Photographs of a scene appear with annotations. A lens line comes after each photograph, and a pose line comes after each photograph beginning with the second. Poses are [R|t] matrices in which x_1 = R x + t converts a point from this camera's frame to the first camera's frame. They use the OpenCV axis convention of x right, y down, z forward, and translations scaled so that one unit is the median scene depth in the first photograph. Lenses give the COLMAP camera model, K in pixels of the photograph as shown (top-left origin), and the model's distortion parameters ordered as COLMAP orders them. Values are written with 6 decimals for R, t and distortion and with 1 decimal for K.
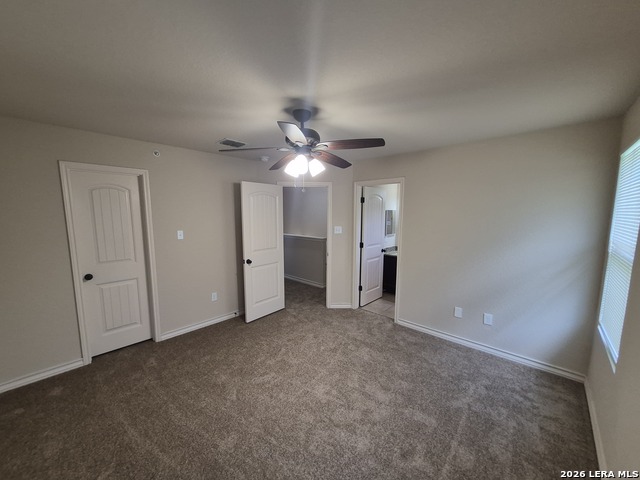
lens RADIAL K [[252.8, 0, 315.9], [0, 252.8, 240.9], [0, 0, 1]] dist [0.006442, -0.000029]
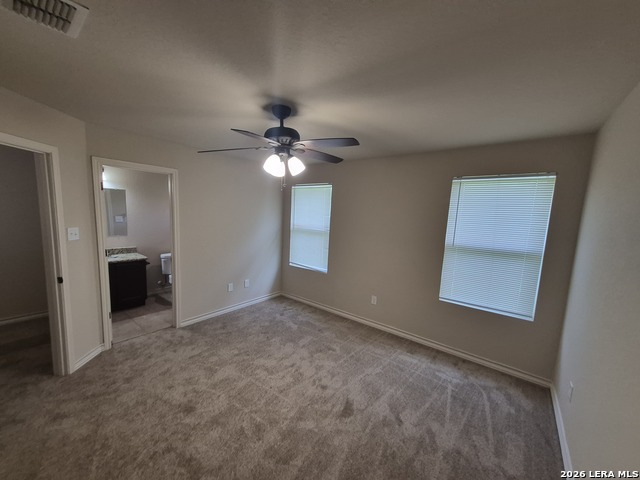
lens RADIAL K [[248.1, 0, 313.0], [0, 248.1, 243.7], [0, 0, 1]] dist [-0.000289, -0.000092]
pose [[-0.061582, -0.123218, 0.990467, -0.752000], [0.089157, 0.987704, 0.128417, -0.065241], [-0.994112, 0.096215, -0.049840, 0.702110]]
